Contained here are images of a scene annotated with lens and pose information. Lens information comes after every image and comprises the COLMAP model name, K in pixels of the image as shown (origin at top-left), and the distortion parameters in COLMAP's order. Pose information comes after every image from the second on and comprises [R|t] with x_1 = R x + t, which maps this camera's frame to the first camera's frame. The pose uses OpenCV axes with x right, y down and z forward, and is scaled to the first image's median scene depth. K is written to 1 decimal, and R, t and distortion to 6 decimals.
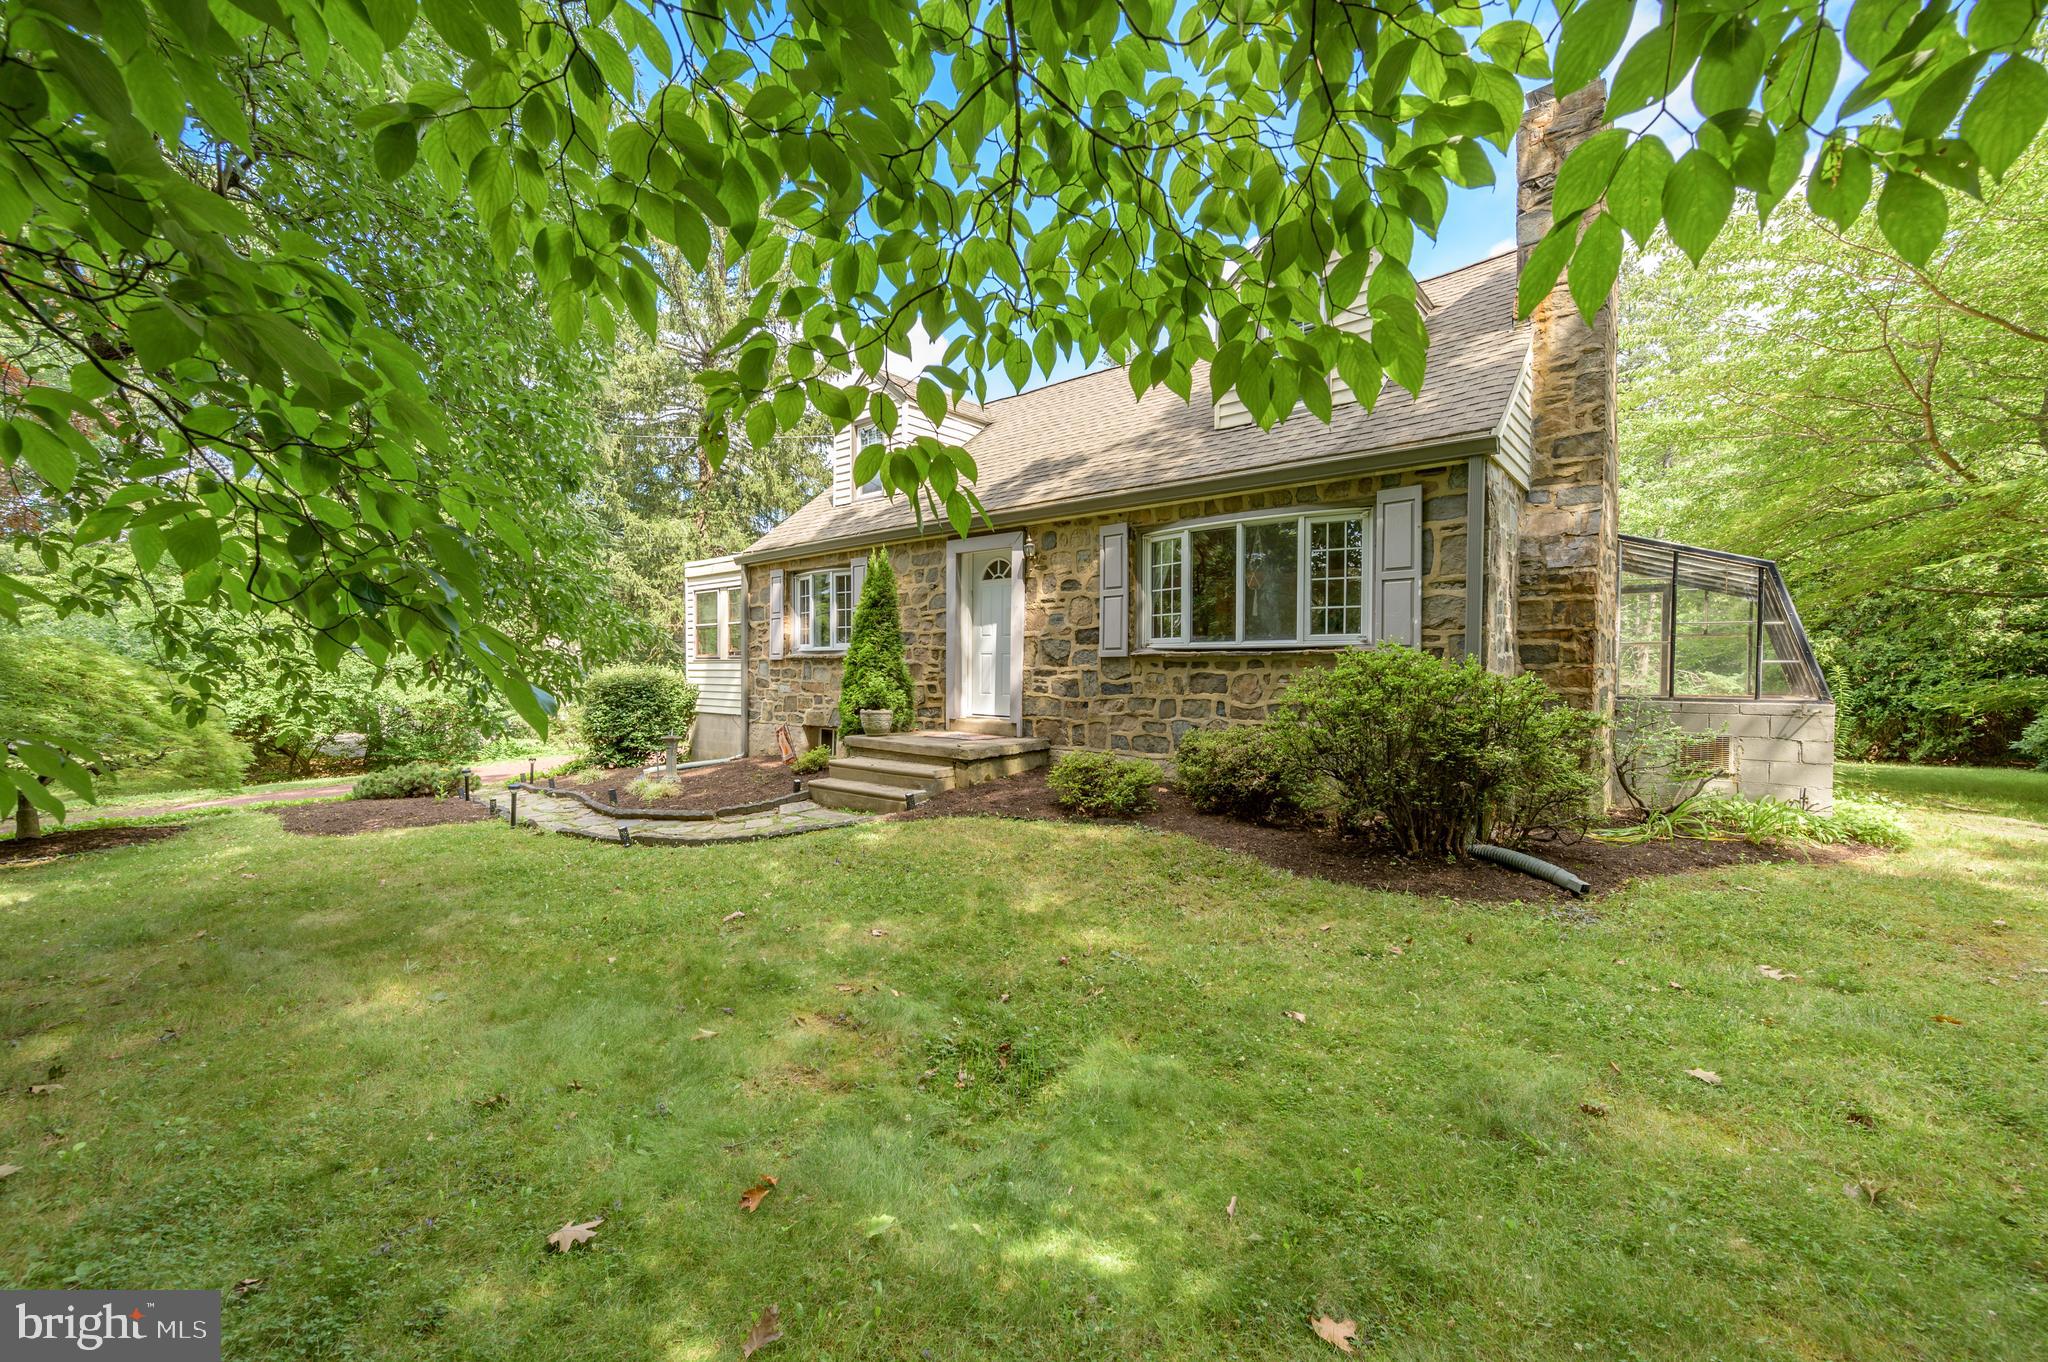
lens RADIAL K [[827.8, 0, 877.2], [0, 827.8, 656.6], [0, 0, 1]] dist [0.000389, 0.000001]
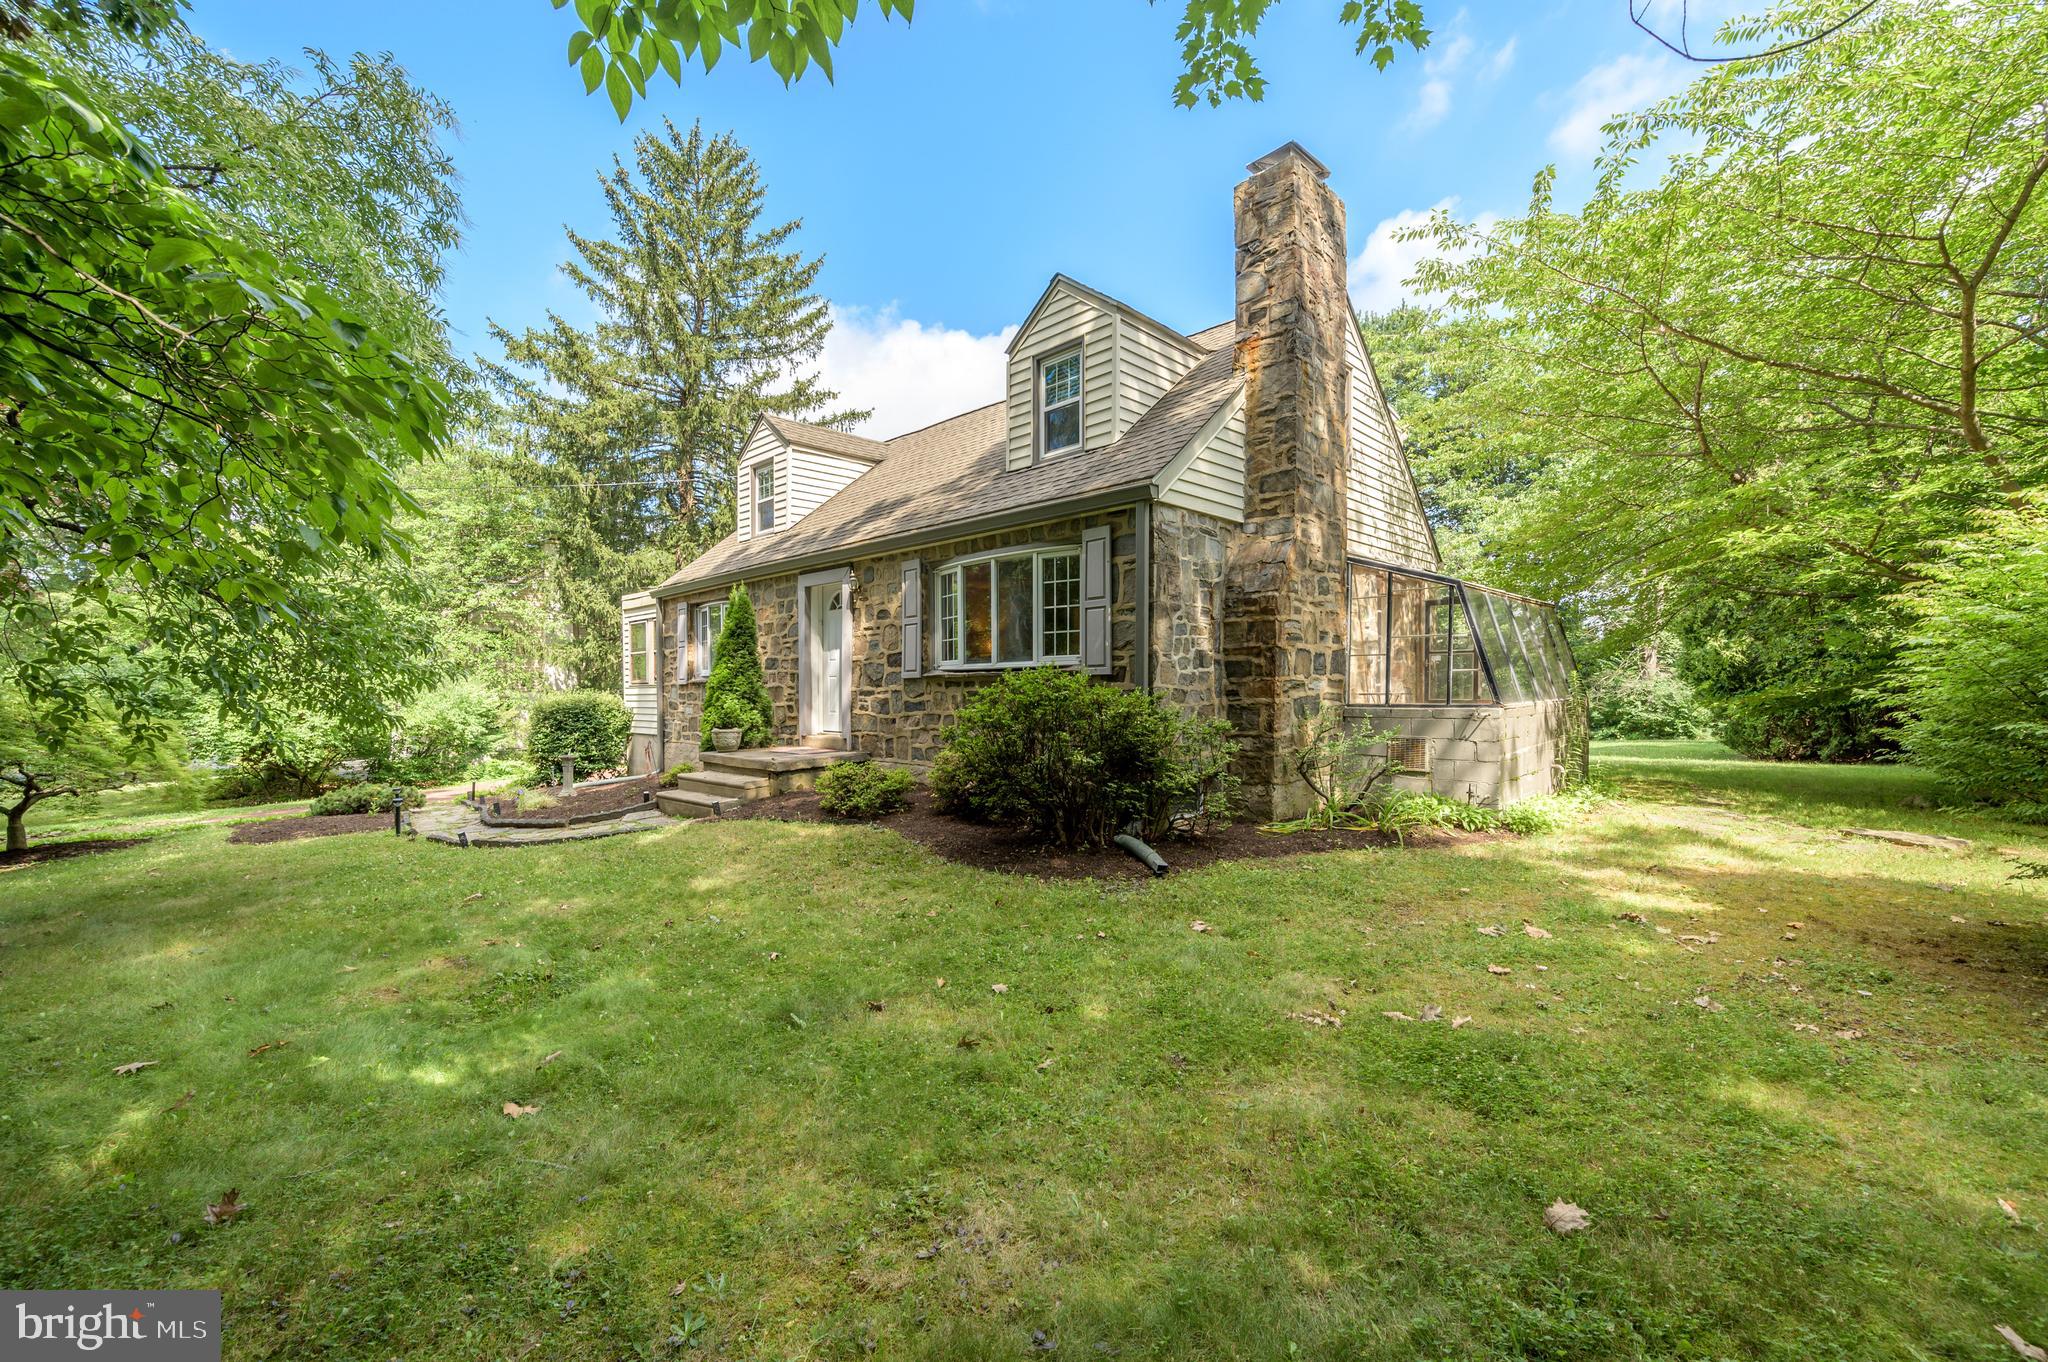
lens RADIAL K [[824.4, 0, 861.9], [0, 824.4, 673.1], [0, 0, 1]] dist [0.000628, -0.000016]
pose [[0.997927, -0.023189, -0.060029, 0.301038], [0.023119, 0.999731, -0.001867, -0.006116], [0.060057, 0.000475, 0.998195, -0.130979]]
